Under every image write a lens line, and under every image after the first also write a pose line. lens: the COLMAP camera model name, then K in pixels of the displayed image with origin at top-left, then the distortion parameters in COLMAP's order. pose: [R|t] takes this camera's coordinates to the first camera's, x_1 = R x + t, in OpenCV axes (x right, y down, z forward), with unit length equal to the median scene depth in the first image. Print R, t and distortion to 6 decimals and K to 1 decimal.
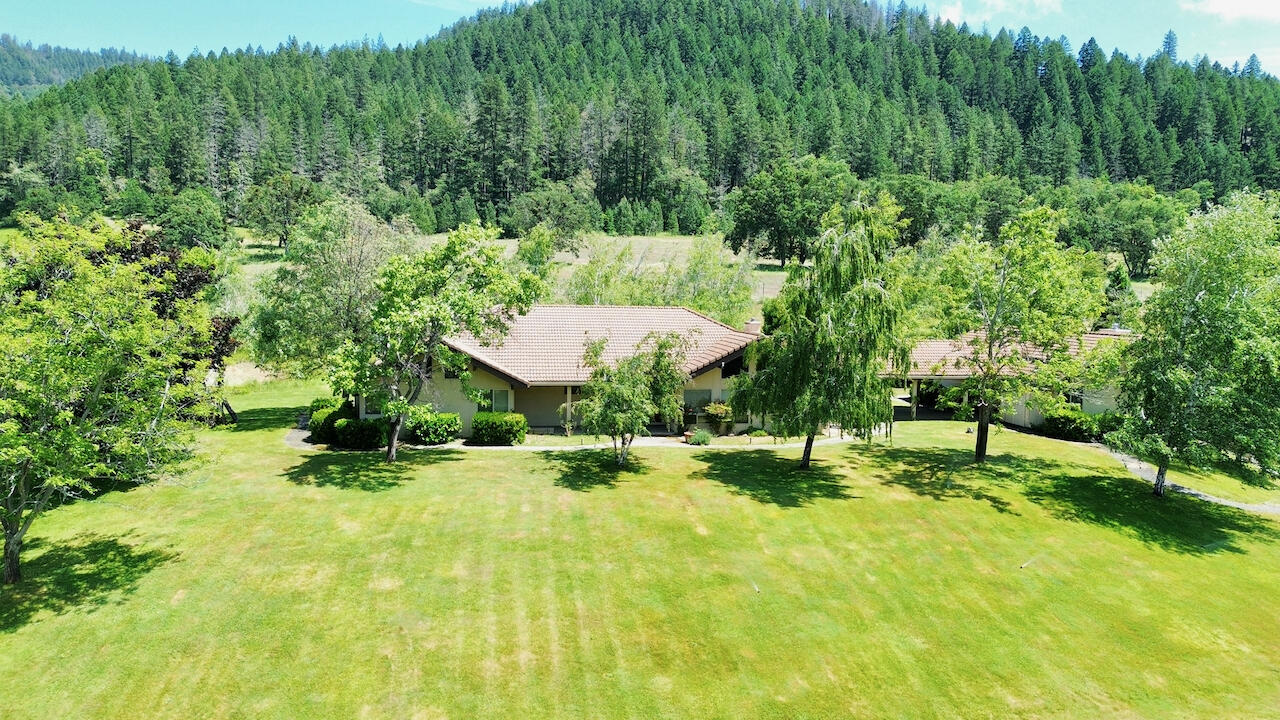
lens RADIAL K [[899.9, 0, 636.5], [0, 899.9, 357.2], [0, 0, 1]] dist [0.068031, -0.067356]
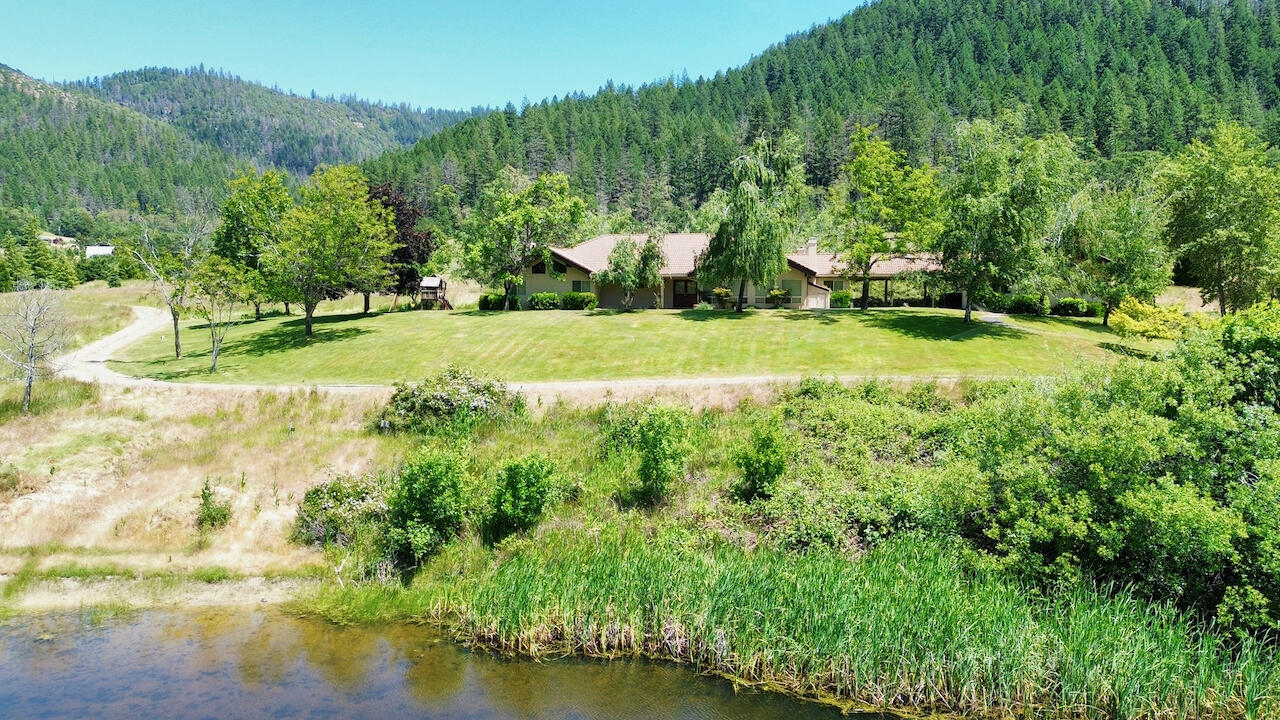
lens RADIAL K [[899.9, 0, 639.5], [0, 899.9, 356.8], [0, 0, 1]] dist [0.068031, -0.067356]
pose [[0.941411, 0.004300, -0.337235, 0.501405], [-0.012545, 0.999673, -0.022273, 0.216591], [0.337029, 0.025199, 0.941157, -0.484575]]
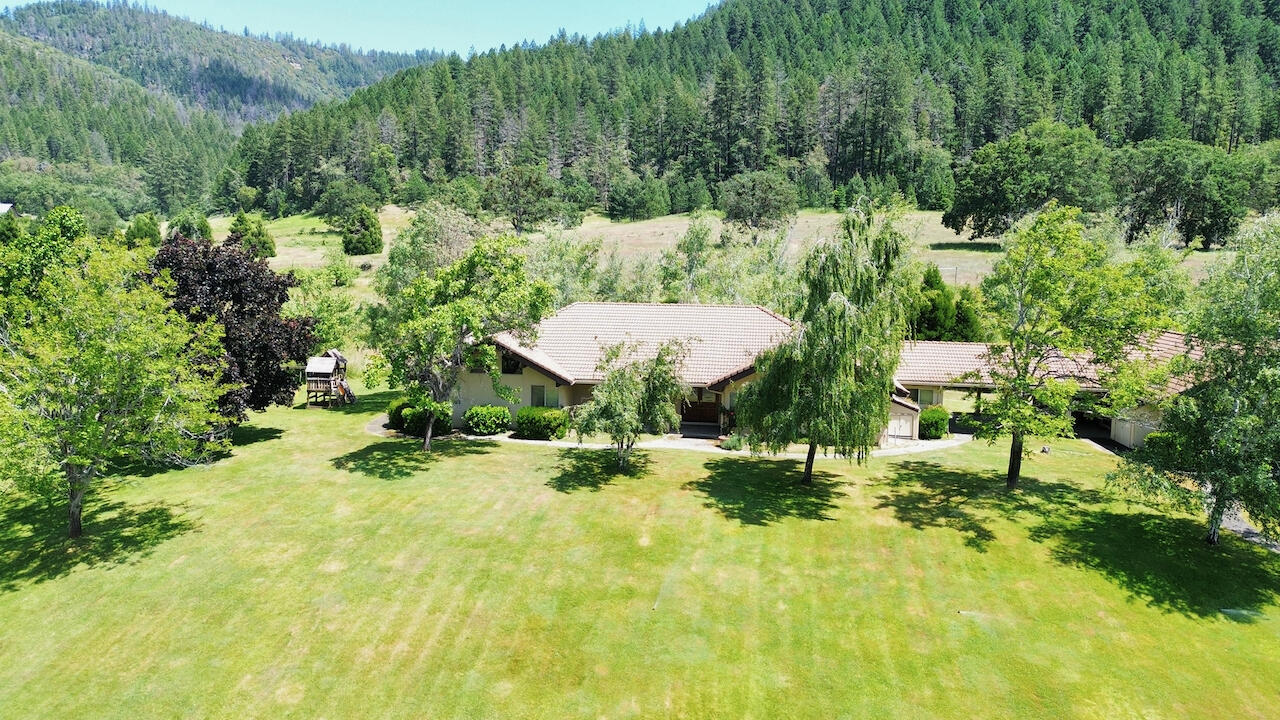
lens RADIAL K [[899.9, 0, 638.3], [0, 899.9, 353.1], [0, 0, 1]] dist [0.068031, -0.067356]
pose [[0.958422, 0.027669, -0.284011, 0.258939], [-0.020994, 0.999428, 0.026521, -0.034562], [0.284582, -0.019456, 0.958454, 0.021054]]
